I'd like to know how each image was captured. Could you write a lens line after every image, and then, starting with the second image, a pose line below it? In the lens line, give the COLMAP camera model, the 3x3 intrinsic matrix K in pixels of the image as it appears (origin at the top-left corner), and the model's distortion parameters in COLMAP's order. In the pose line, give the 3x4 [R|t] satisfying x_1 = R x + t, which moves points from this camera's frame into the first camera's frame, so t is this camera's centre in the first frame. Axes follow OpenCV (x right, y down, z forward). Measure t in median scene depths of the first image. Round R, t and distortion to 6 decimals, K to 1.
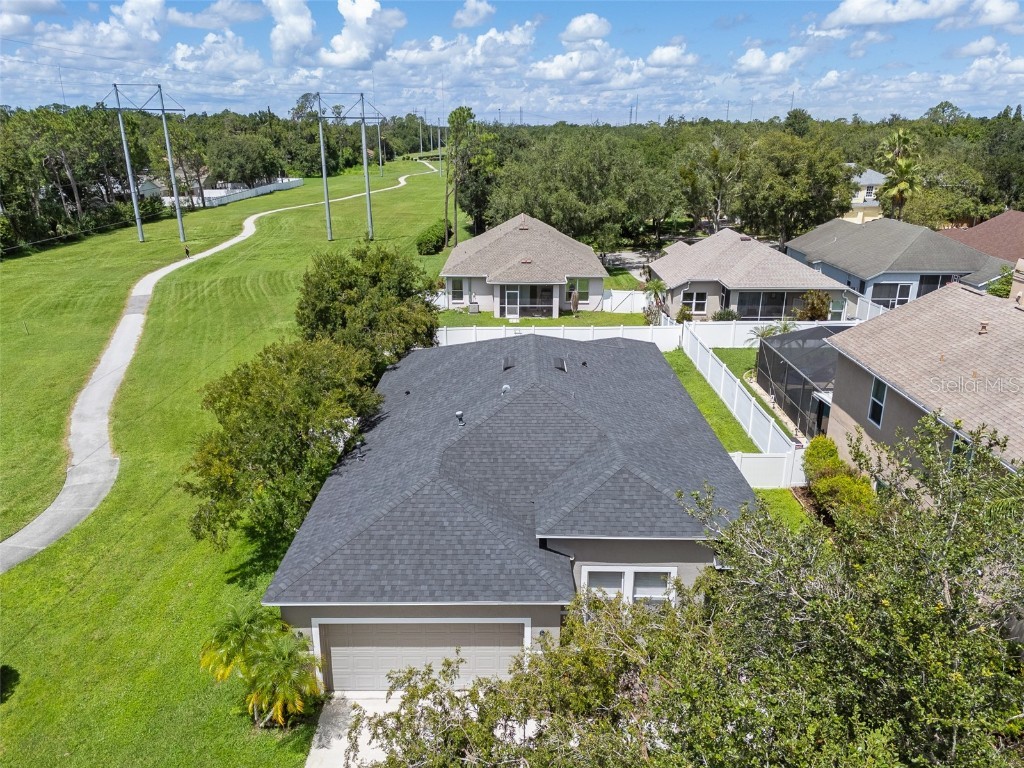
lens RADIAL K [[754.3, 0, 513.0], [0, 754.3, 384.3], [0, 0, 1]] dist [0.064396, -0.059860]
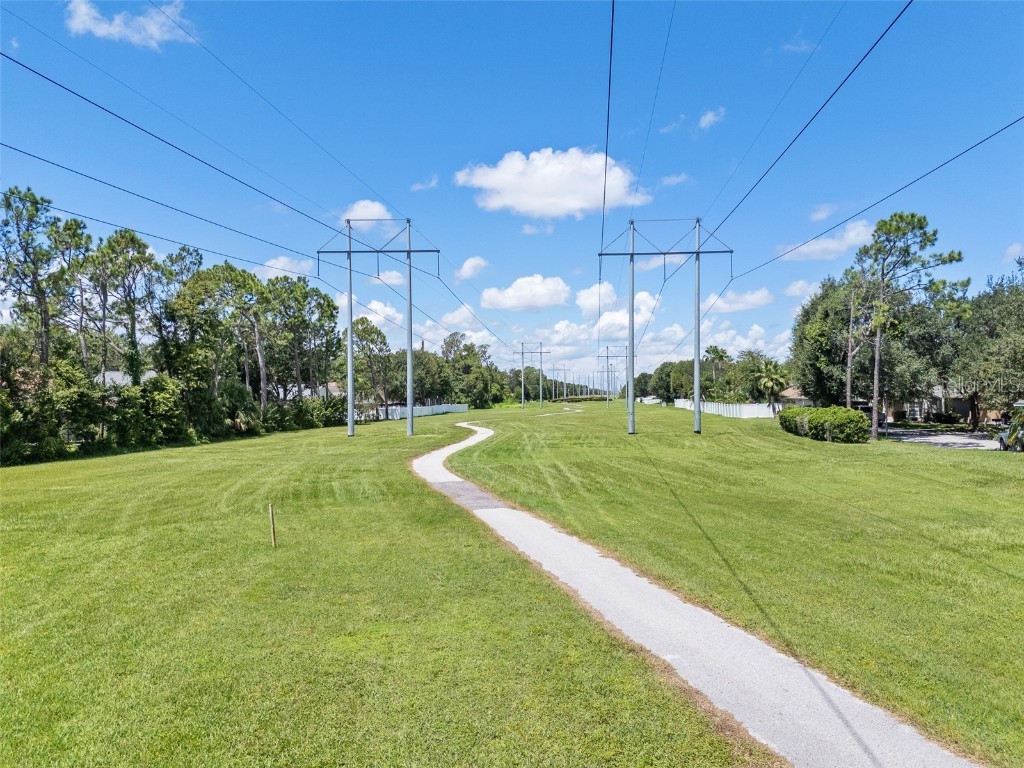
lens RADIAL K [[756.9, 0, 513.1], [0, 756.9, 383.6], [0, 0, 1]] dist [0.068831, -0.063568]
pose [[0.993820, 0.007123, -0.110779, -0.428770], [-0.043443, 0.943300, -0.329088, -0.022635], [0.102154, 0.331866, 0.937779, 0.585524]]
